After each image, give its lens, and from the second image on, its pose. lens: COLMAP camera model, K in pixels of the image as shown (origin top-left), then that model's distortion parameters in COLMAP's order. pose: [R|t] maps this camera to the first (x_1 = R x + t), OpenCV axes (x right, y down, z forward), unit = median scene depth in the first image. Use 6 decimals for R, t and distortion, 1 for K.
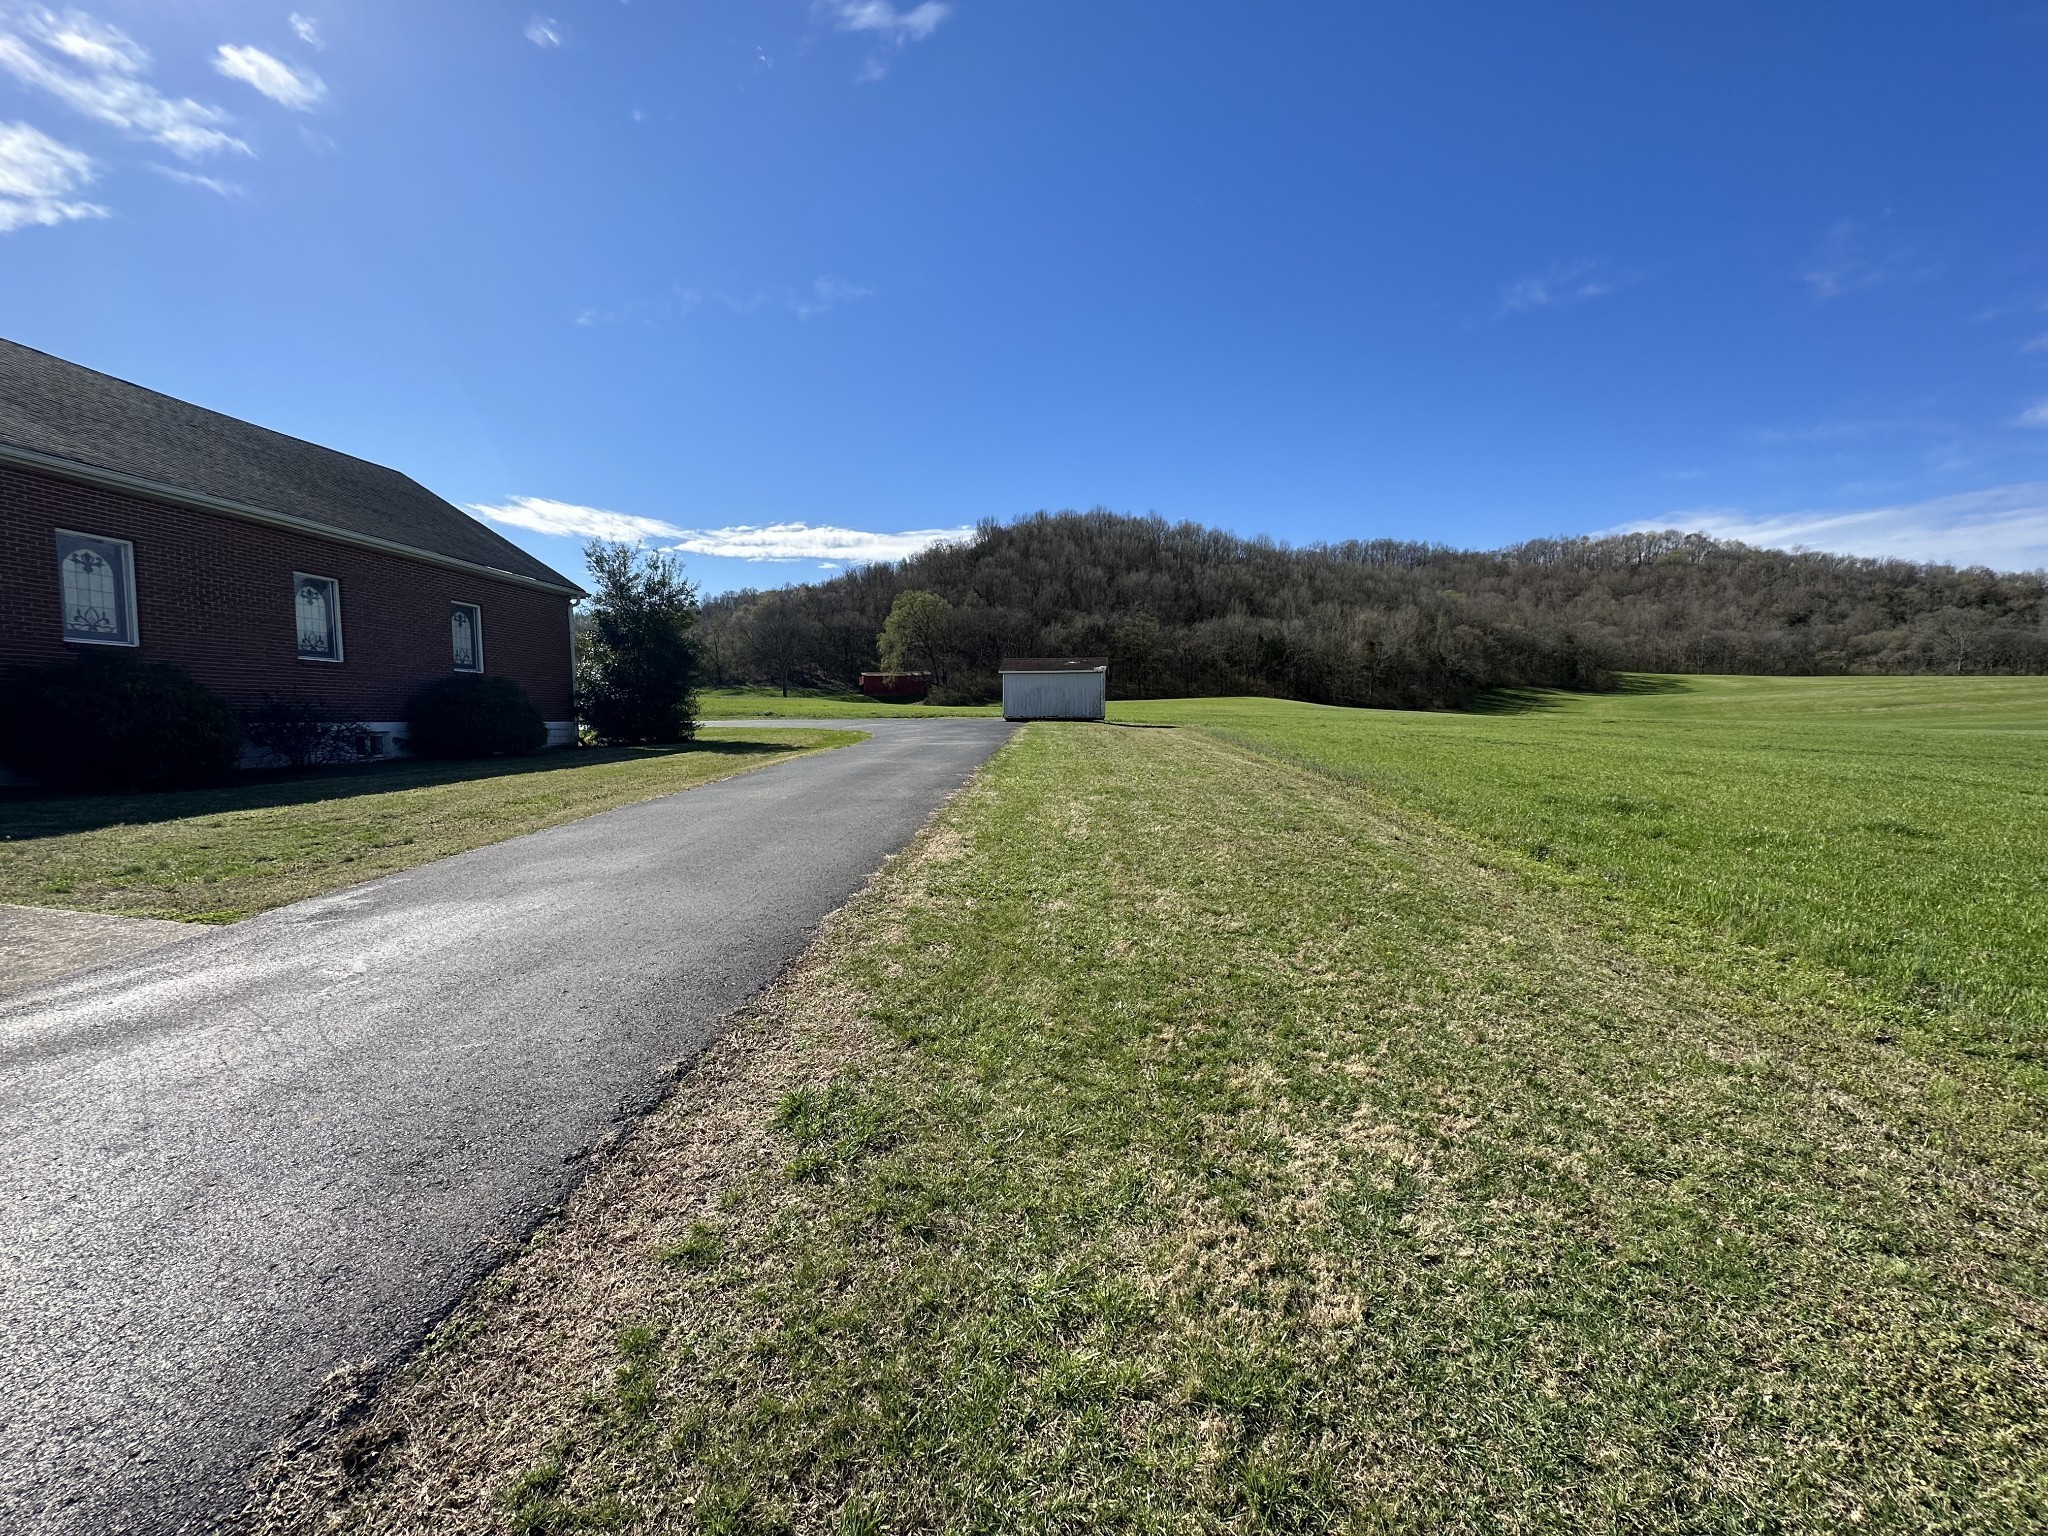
lens RADIAL K [[809.9, 0, 1024.0], [0, 809.9, 768.0], [0, 0, 1]] dist [-0.000788, -0.000993]
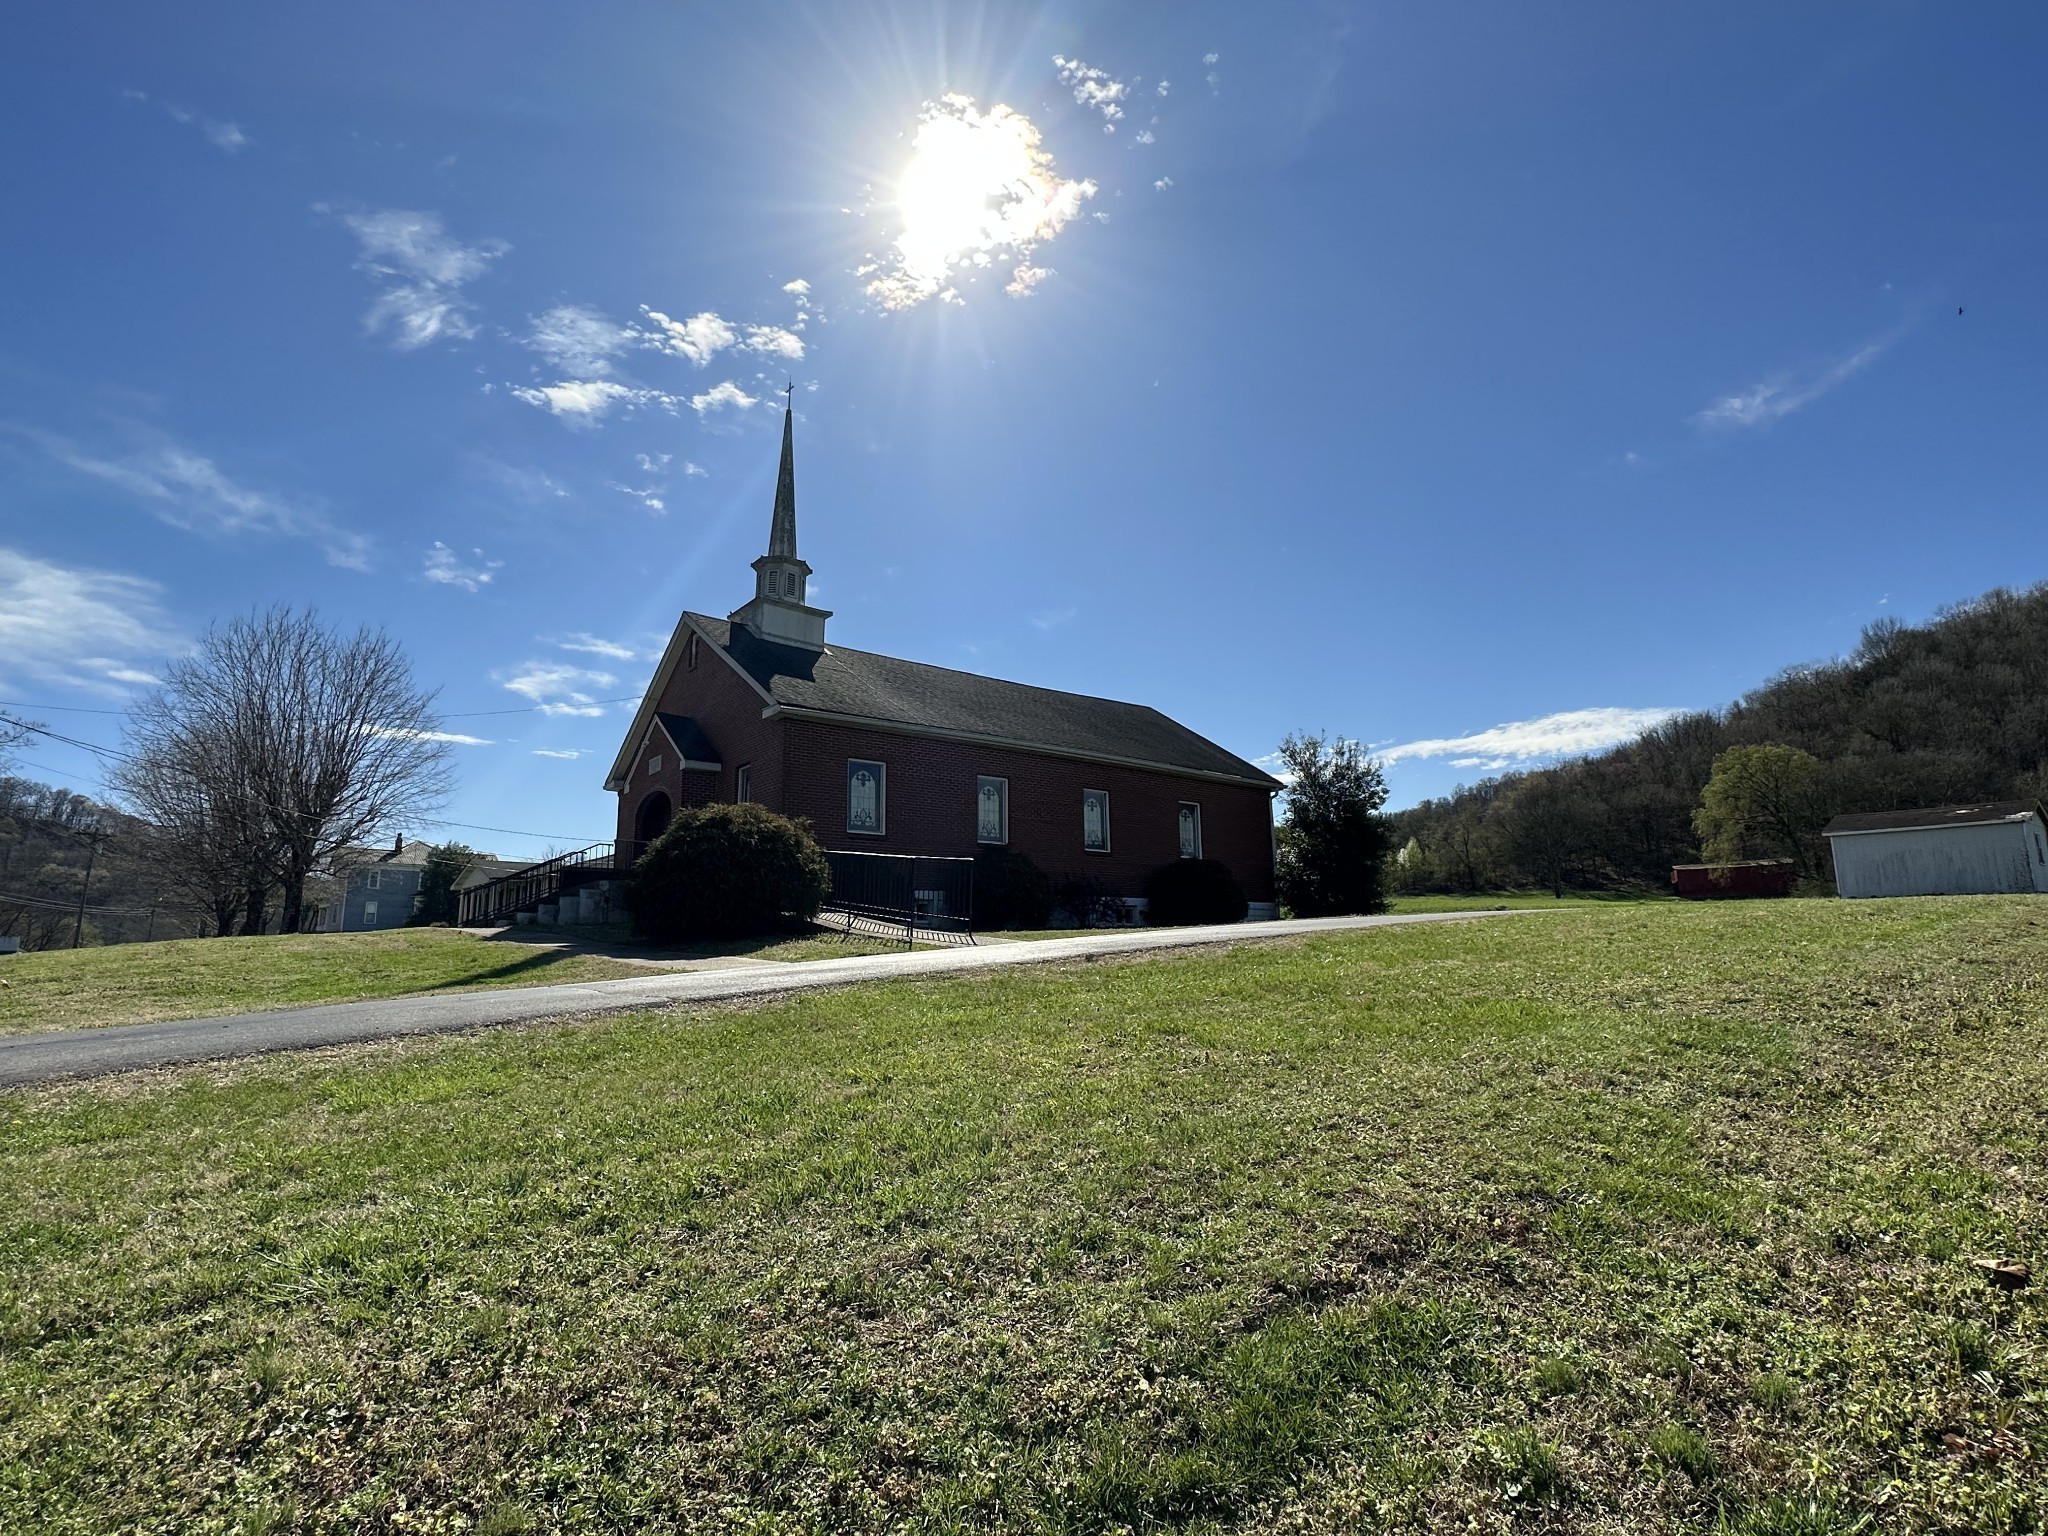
lens RADIAL K [[1404.6, 0, 1026.8], [0, 1404.6, 775.6], [0, 0, 1]] dist [0.104013, -0.152018]
pose [[0.717383, -0.133763, -0.683717, 0.290178], [-0.033755, 0.973569, -0.225887, 0.120318], [0.695861, 0.185127, 0.693907, -0.319030]]
